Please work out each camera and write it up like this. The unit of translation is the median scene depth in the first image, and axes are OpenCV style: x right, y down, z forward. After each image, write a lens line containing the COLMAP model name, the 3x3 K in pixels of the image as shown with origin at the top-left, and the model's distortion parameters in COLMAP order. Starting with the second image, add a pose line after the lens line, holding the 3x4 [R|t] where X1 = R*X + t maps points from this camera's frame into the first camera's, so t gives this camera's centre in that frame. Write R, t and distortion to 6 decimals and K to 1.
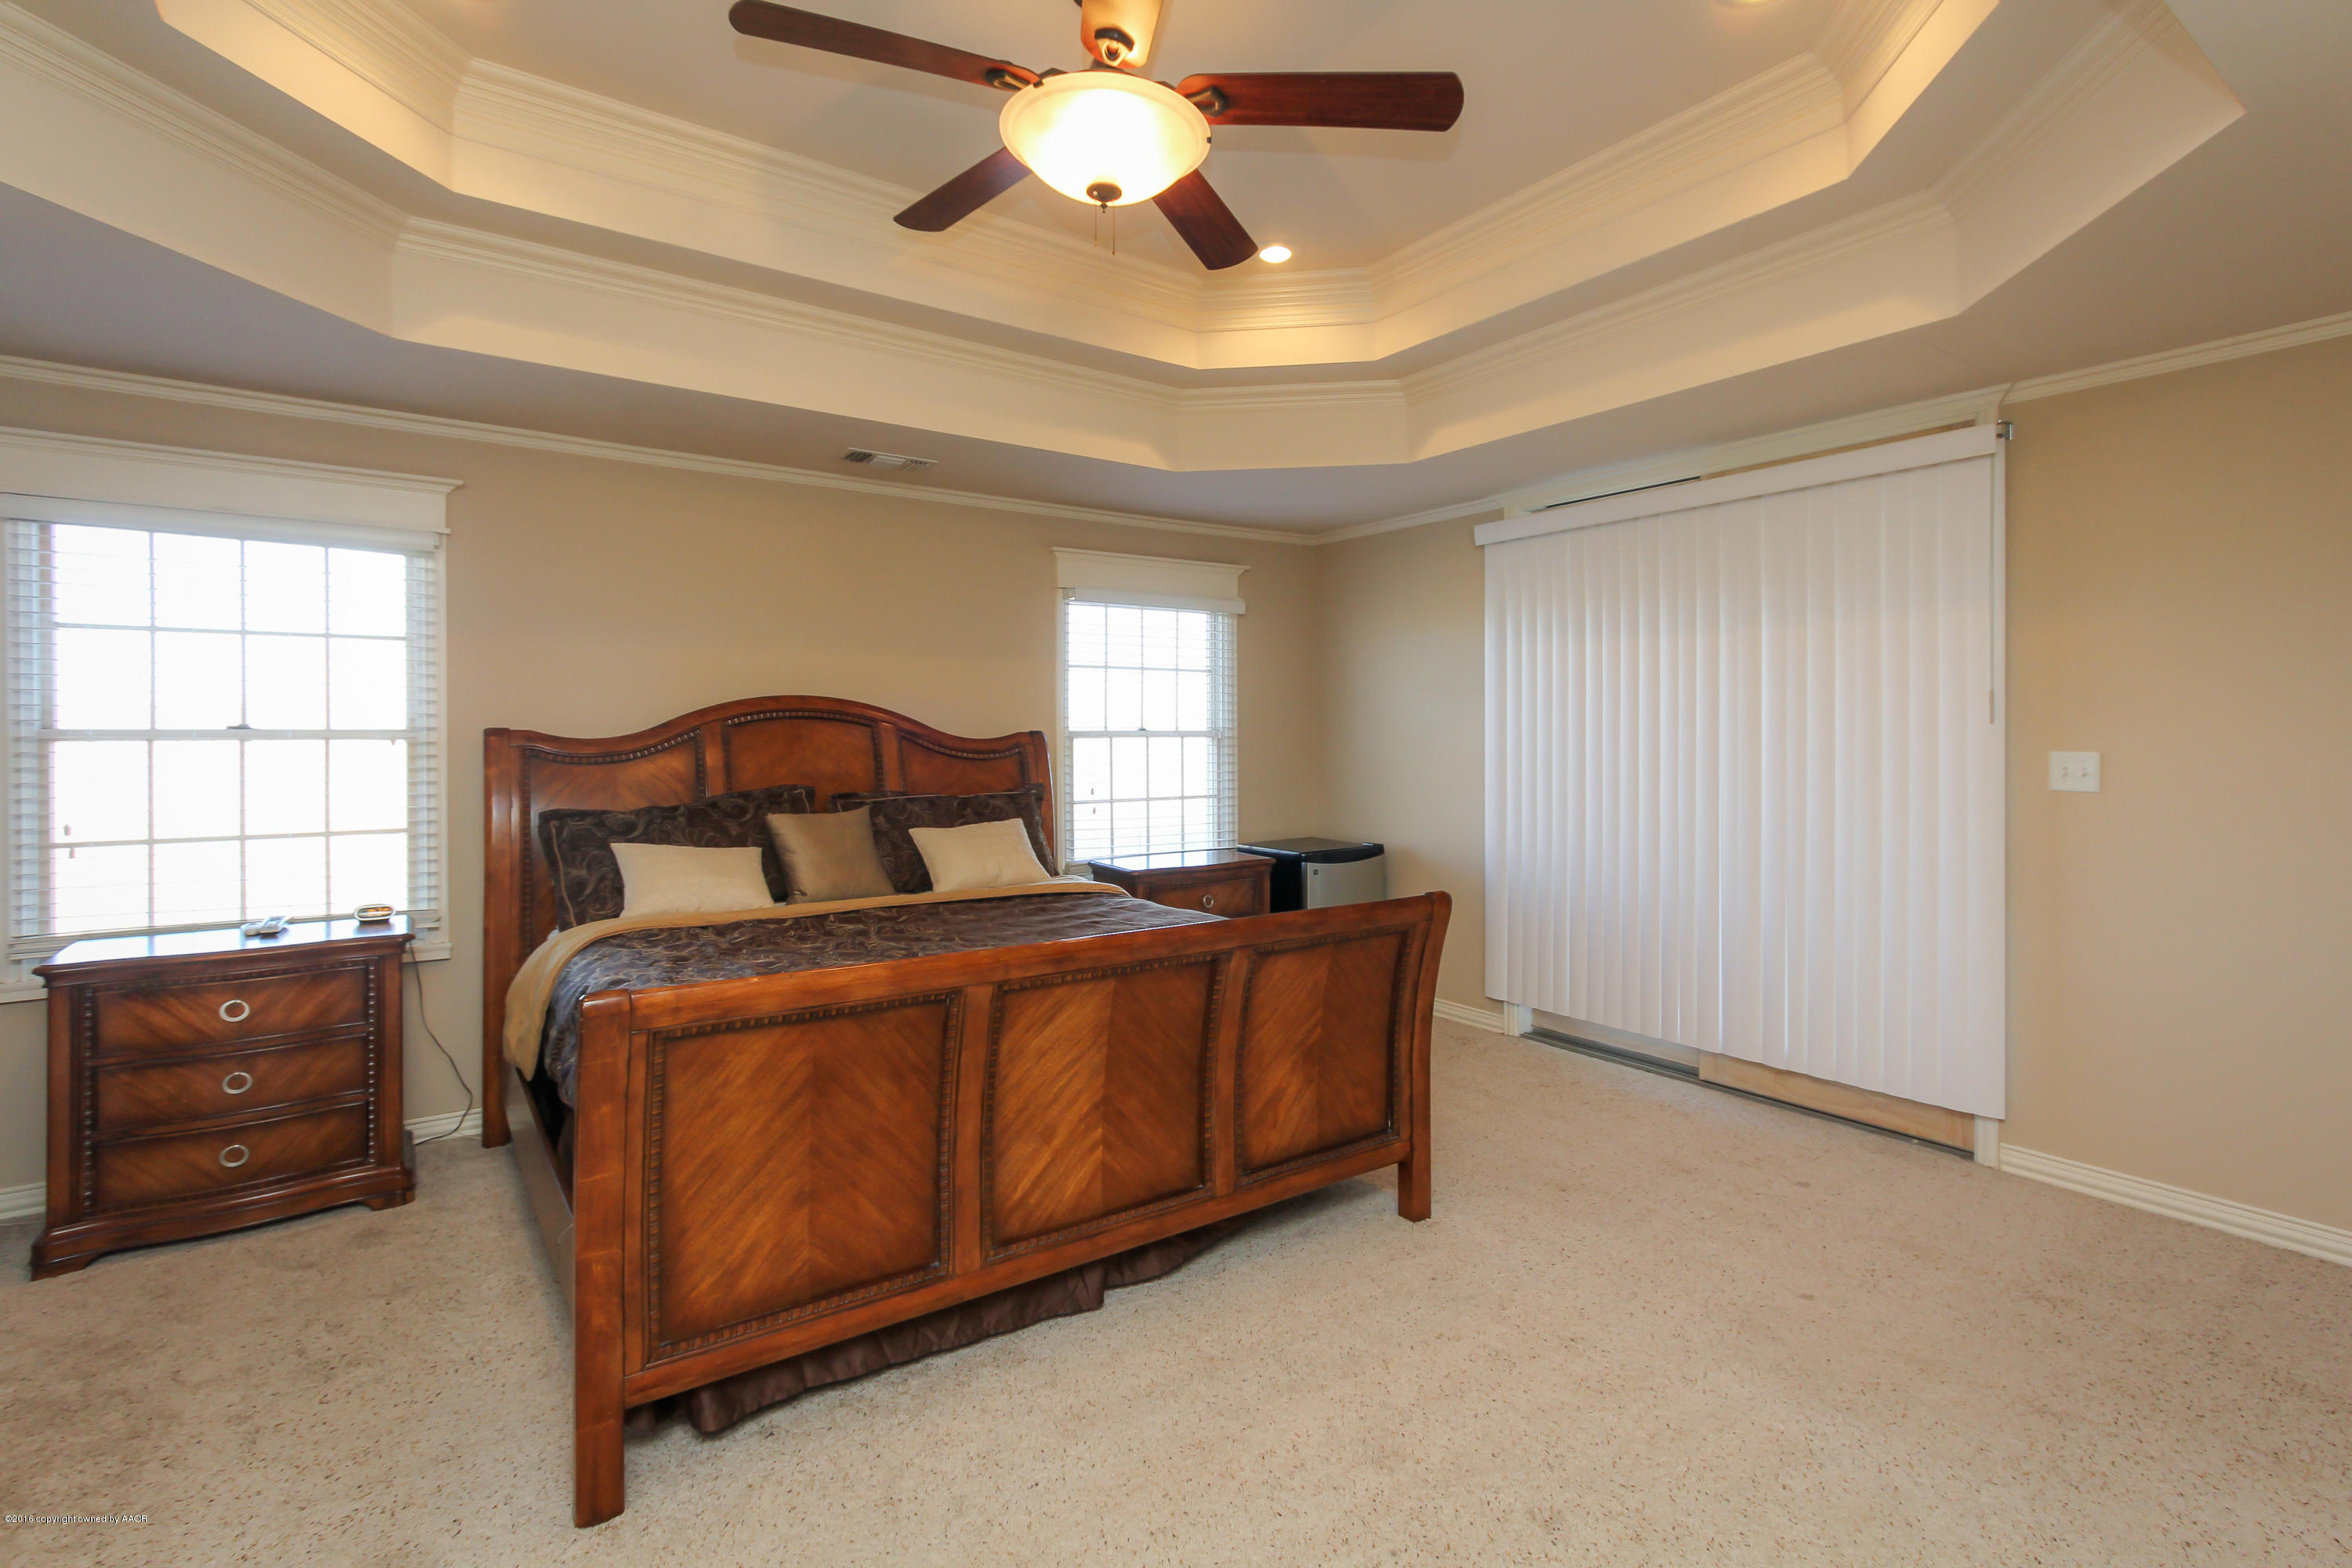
lens RADIAL K [[1104.1, 0, 1175.3], [0, 1104.1, 735.4], [0, 0, 1]] dist [-0.002716, 0.003718]
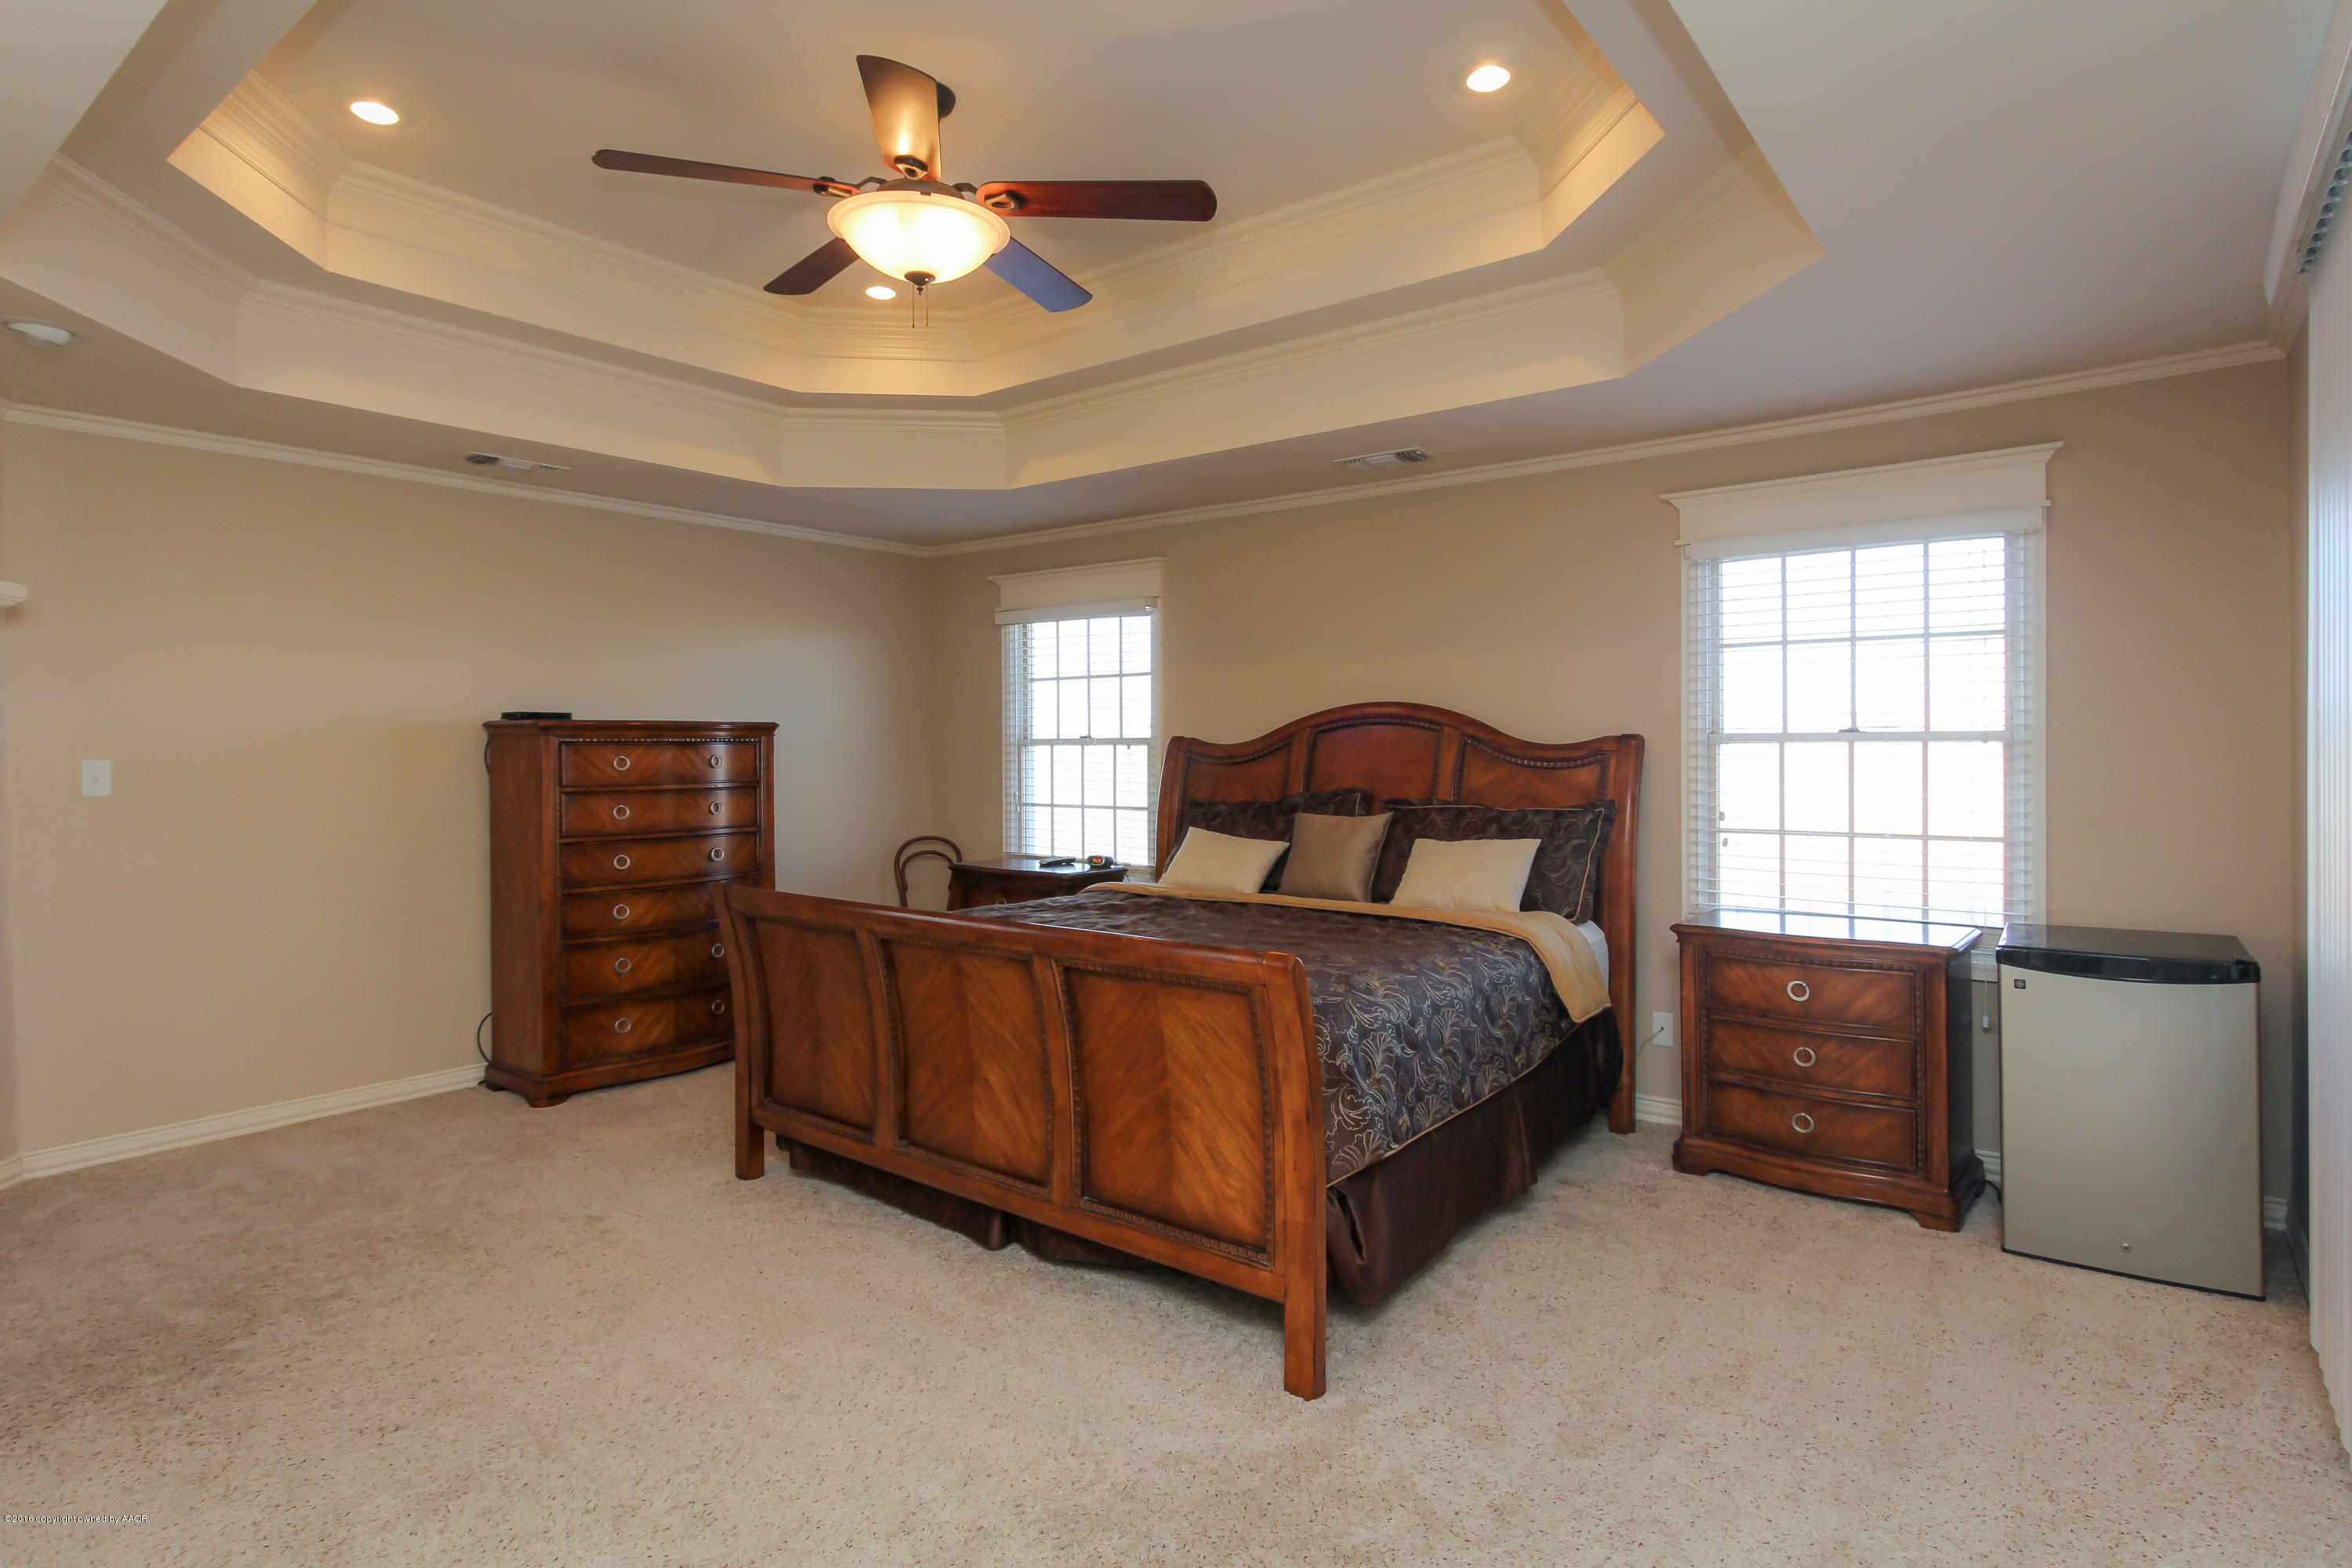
lens RADIAL K [[1221.3, 0, 1189.2], [0, 1221.3, 776.0], [0, 0, 1]] dist [-0.005718, 0.001889]
pose [[0.289523, 0.026883, -0.956793, 0.589218], [0.004433, 0.999557, 0.029426, -0.001403], [0.957161, -0.012761, 0.289276, 0.419281]]
